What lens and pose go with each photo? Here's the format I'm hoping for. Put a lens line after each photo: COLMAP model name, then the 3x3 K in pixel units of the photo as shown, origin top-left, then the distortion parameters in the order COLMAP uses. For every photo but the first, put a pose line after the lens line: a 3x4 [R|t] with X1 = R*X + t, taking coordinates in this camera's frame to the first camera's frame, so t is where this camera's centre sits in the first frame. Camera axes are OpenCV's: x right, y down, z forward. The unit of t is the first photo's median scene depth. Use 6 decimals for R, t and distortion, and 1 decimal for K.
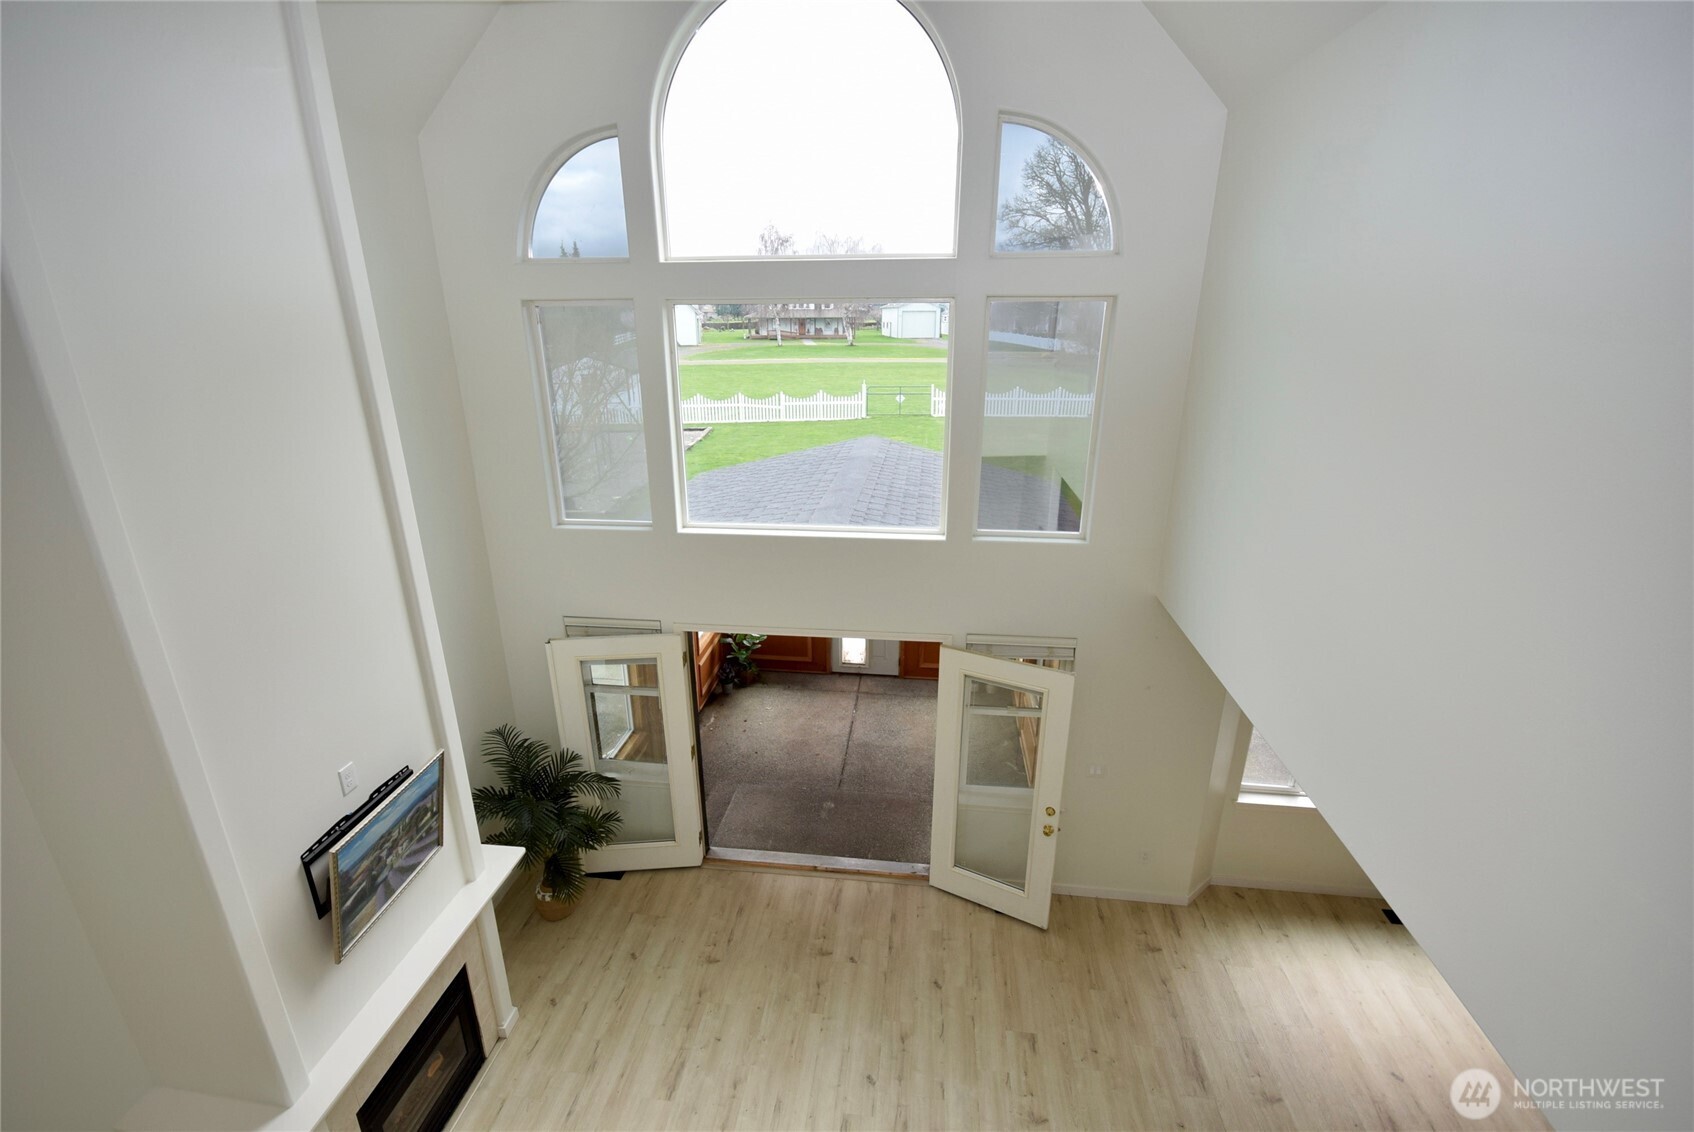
lens RADIAL K [[747.5, 0, 847.4], [0, 747.5, 564.8], [0, 0, 1]] dist [-0.010784, -0.003643]
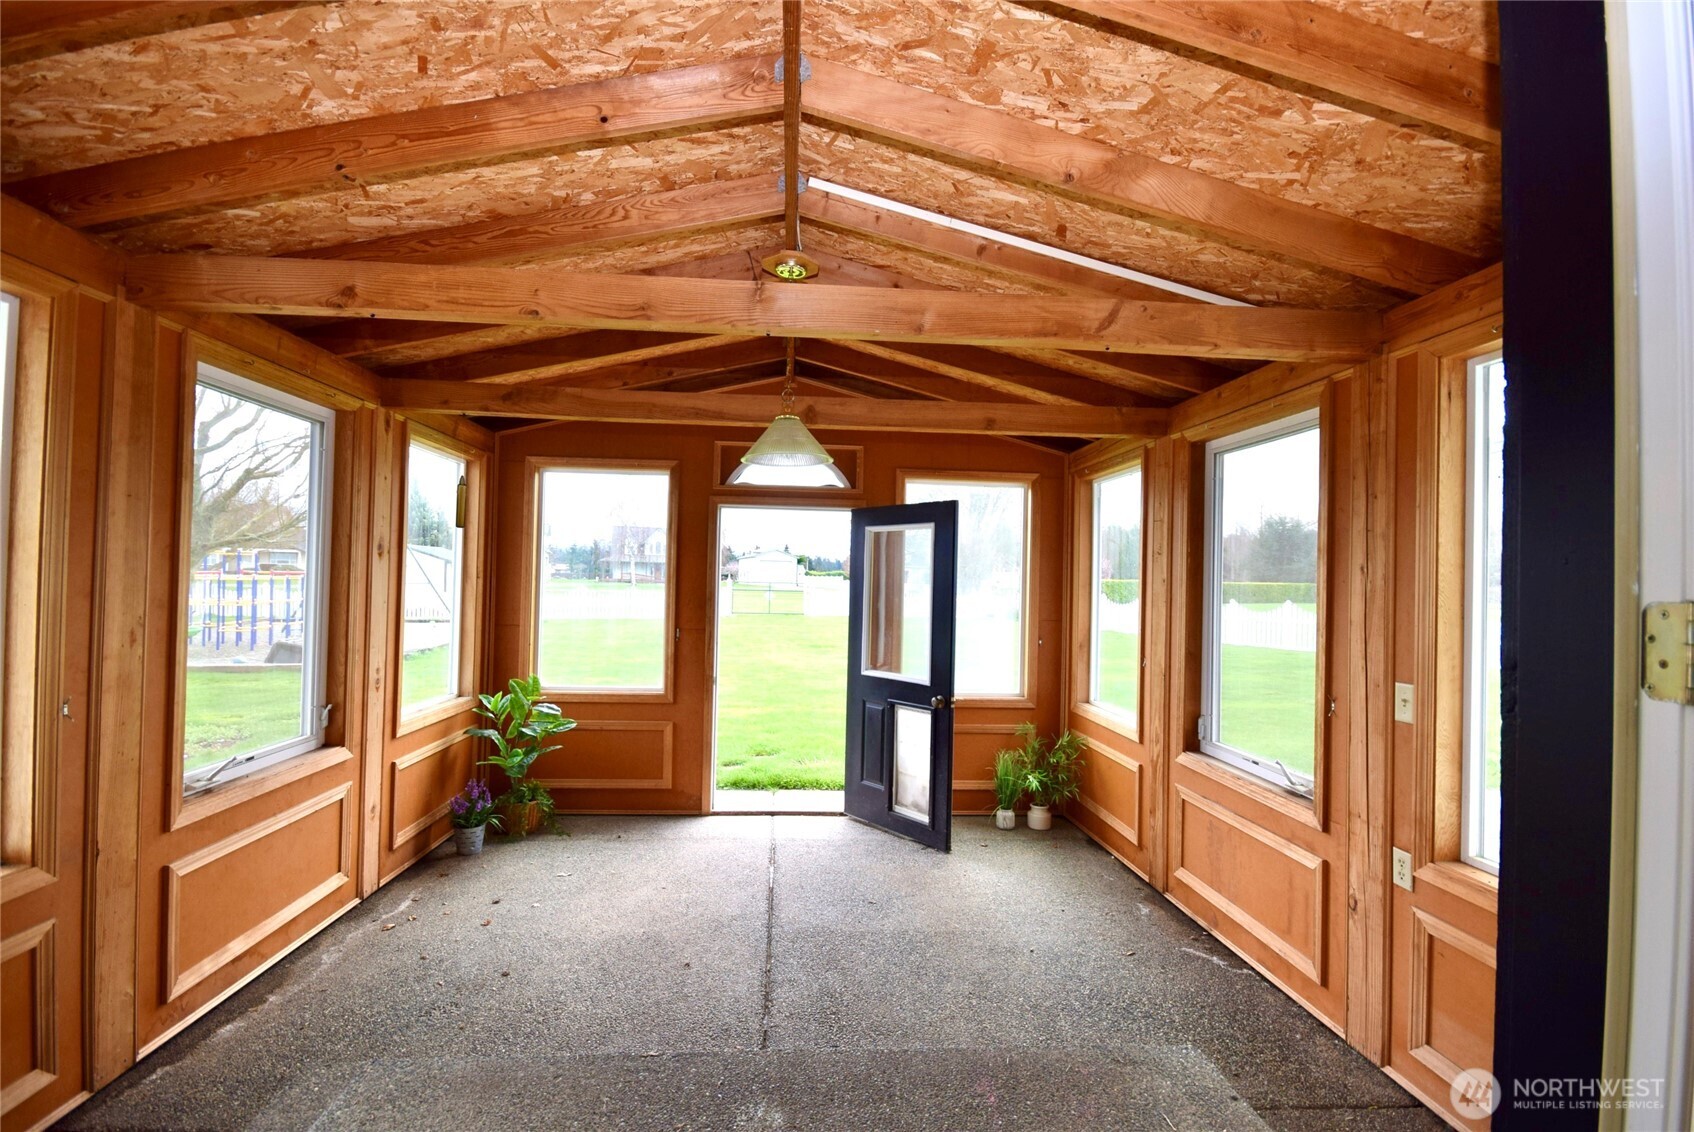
lens RADIAL K [[747.5, 0, 852.8], [0, 747.5, 552.0], [0, 0, 1]] dist [-0.010784, -0.003643]
pose [[0.980468, 0.026995, 0.194815, -0.036433], [0.043499, 0.936242, -0.348652, 0.189670], [-0.191806, 0.350316, 0.916782, 0.572446]]
